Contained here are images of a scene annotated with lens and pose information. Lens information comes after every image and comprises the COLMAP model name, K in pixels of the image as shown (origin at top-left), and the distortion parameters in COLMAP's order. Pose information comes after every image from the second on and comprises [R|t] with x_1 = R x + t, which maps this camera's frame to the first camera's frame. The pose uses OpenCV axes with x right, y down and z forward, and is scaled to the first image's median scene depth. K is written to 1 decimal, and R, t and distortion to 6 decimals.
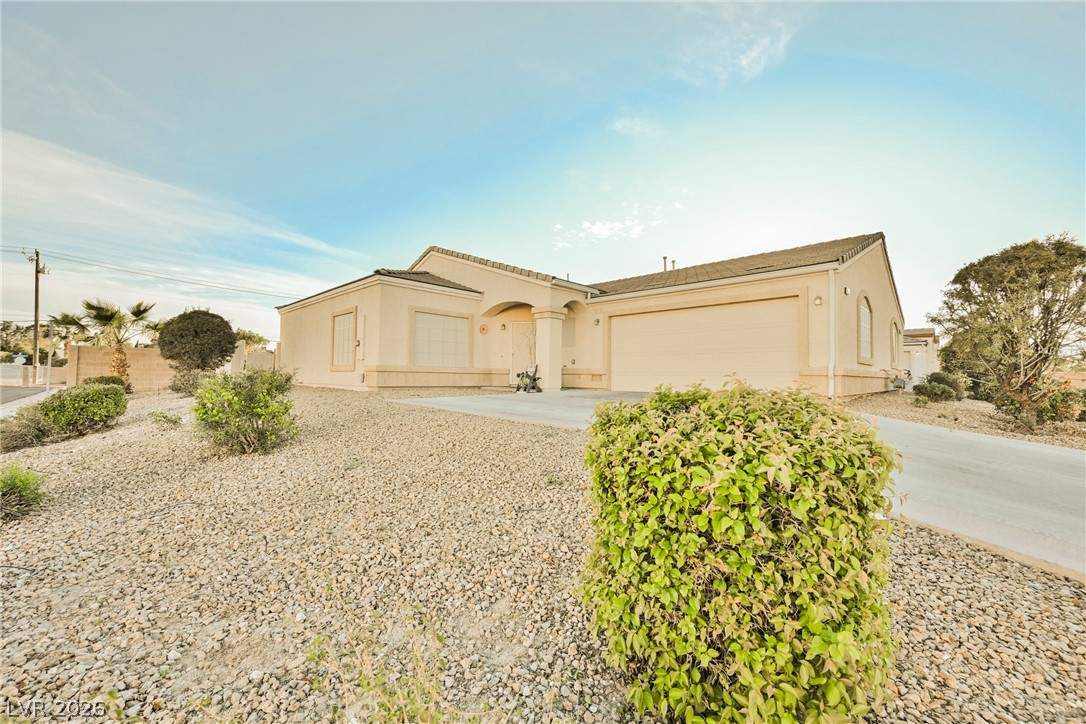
lens RADIAL K [[439.4, 0, 543.0], [0, 439.4, 362.0], [0, 0, 1]] dist [0.001866, 0.000102]
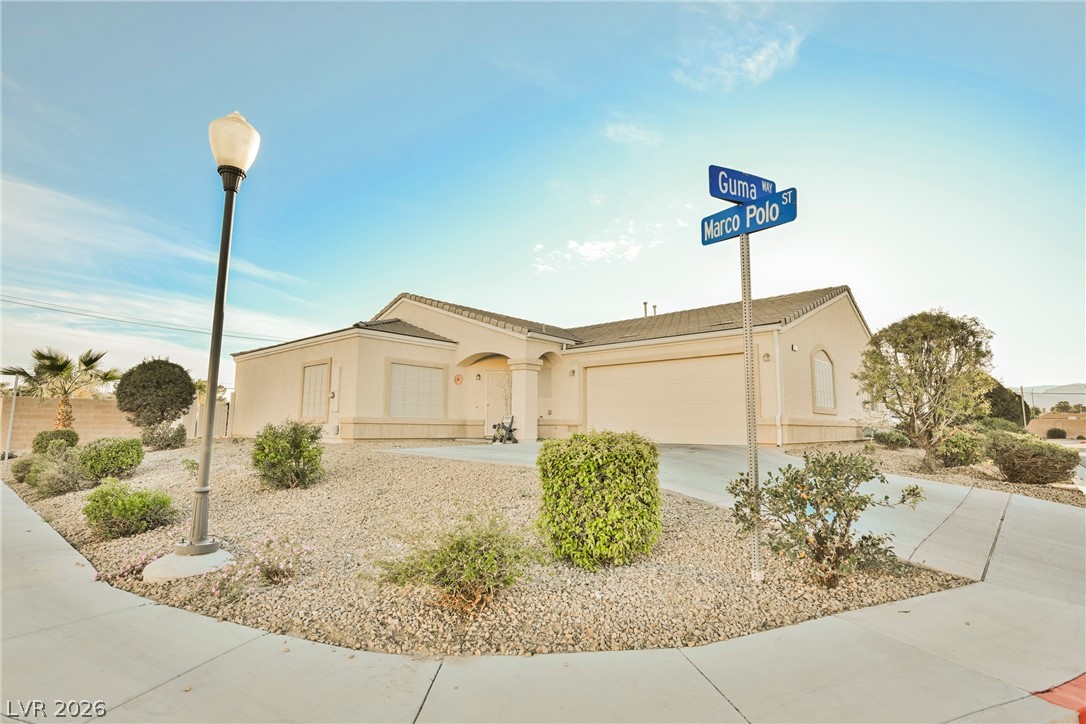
lens RADIAL K [[547.7, 0, 543.0], [0, 547.7, 362.0], [0, 0, 1]] dist [-0.000429, -0.000182]
pose [[0.999208, -0.001043, 0.039789, 0.004809], [0.004496, 0.996216, -0.086795, -0.006569], [-0.039548, 0.086905, 0.995431, -0.230588]]
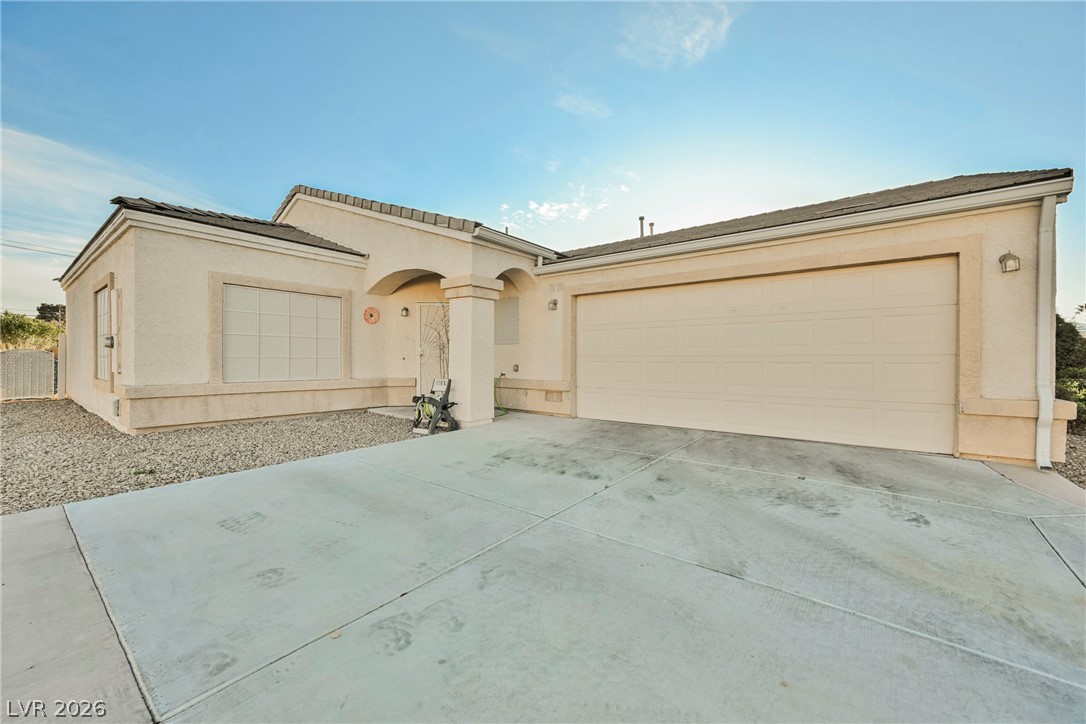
lens RADIAL K [[428.7, 0, 546.5], [0, 428.7, 363.0], [0, 0, 1]] dist [-0.000005, 0.000637]
pose [[0.992111, -0.011735, 0.124813, 0.035264], [0.005928, 0.998887, 0.046799, -0.035021], [-0.125223, -0.045690, 0.991076, 0.375013]]
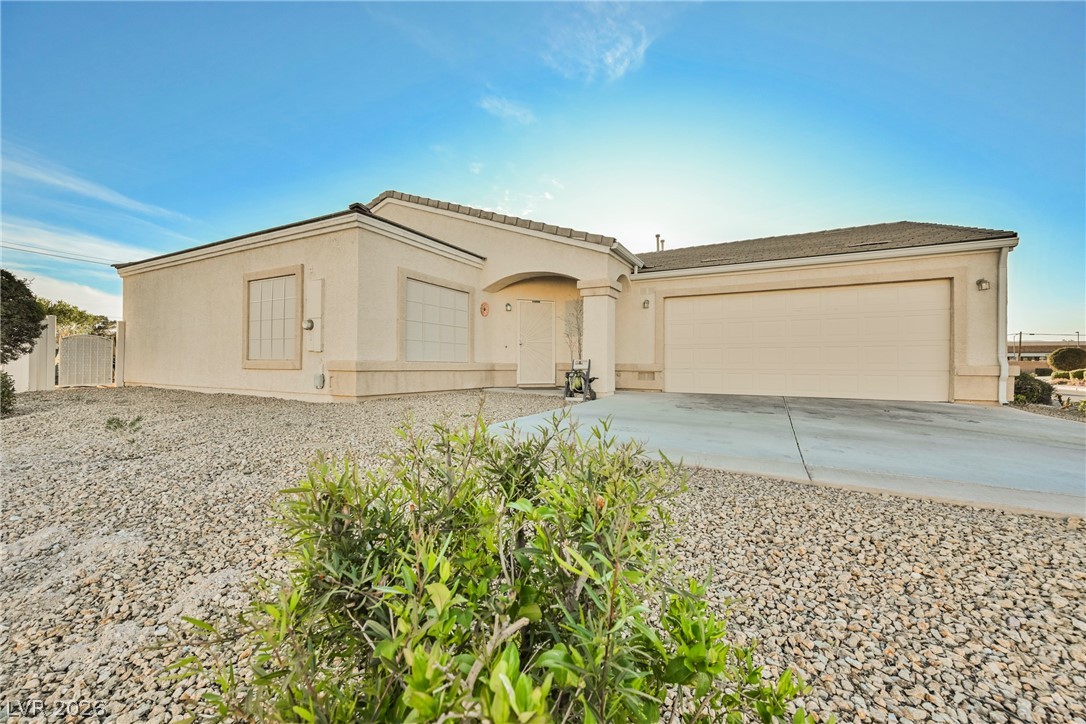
lens RADIAL K [[428.7, 0, 546.5], [0, 428.7, 363.0], [0, 0, 1]] dist [-0.000005, 0.000637]
pose [[0.957827, -0.003700, 0.287320, -0.246993], [-0.006147, 0.999424, 0.033361, -0.010161], [-0.287278, -0.033720, 0.957253, 0.294484]]
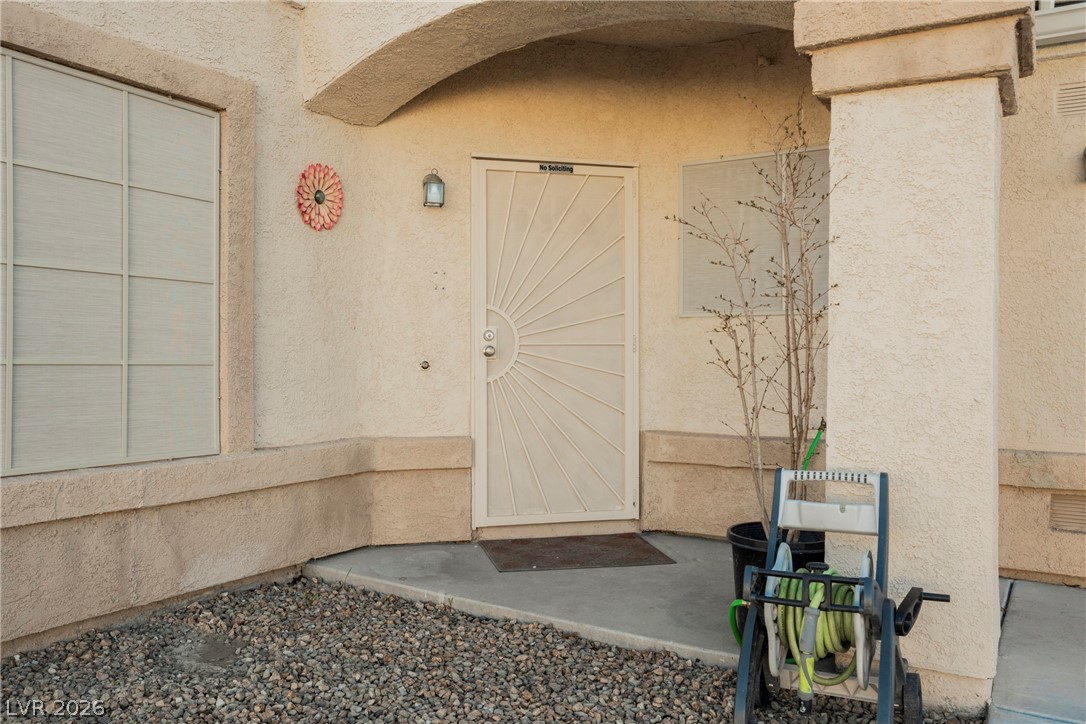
lens RADIAL K [[877.5, 0, 543.0], [0, 877.5, 362.0], [0, 0, 1]] dist [0.002319, 0.001147]
pose [[0.970844, -0.008017, 0.239577, -0.135941], [-0.002002, 0.999135, 0.041546, -0.028840], [-0.239703, -0.040814, 0.969988, 0.686866]]
